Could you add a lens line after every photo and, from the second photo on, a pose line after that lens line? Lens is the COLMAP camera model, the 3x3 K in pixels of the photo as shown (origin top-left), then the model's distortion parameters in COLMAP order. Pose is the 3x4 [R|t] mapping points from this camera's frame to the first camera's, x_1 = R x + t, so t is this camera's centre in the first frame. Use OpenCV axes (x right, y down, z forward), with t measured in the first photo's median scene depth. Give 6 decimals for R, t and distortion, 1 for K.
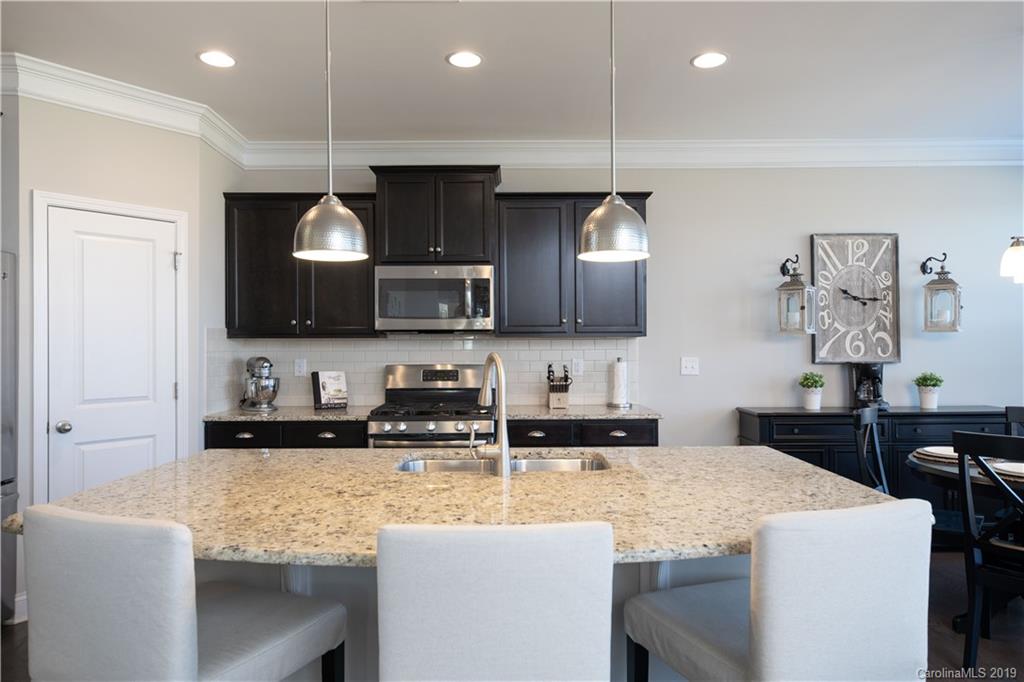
lens RADIAL K [[660.5, 0, 525.8], [0, 660.5, 342.2], [0, 0, 1]] dist [-0.011572, 0.019400]
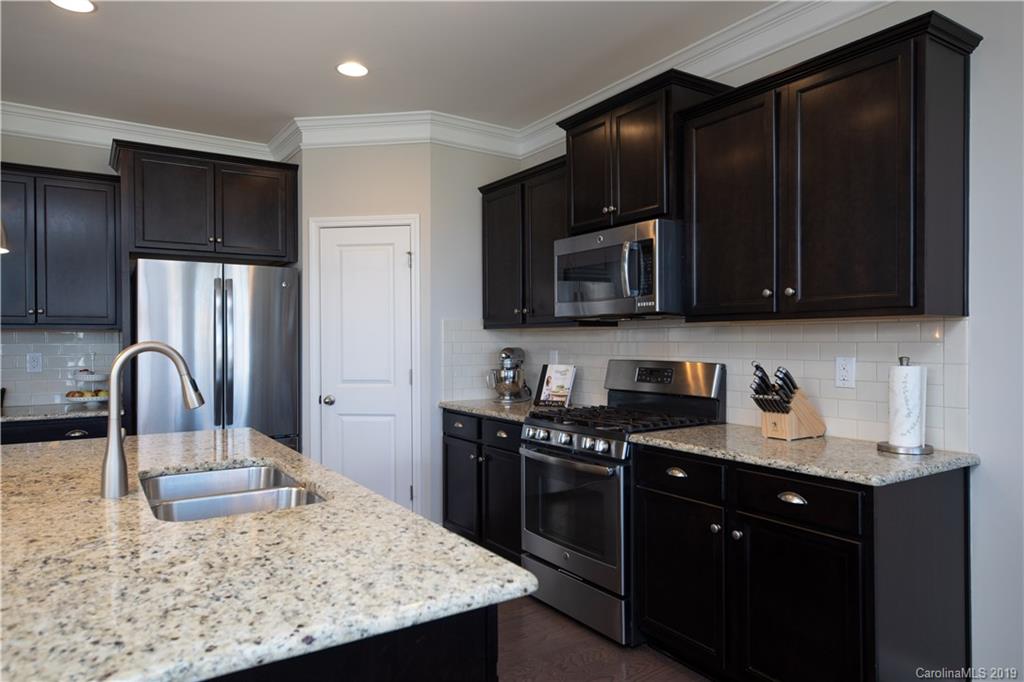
lens RADIAL K [[660.5, 0, 519.6], [0, 660.5, 347.1], [0, 0, 1]] dist [-0.011572, 0.019400]
pose [[0.527607, 0.011433, -0.849411, 0.447095], [0.006021, 0.999834, 0.017197, 0.004713], [0.849467, -0.014188, 0.527451, 0.495838]]
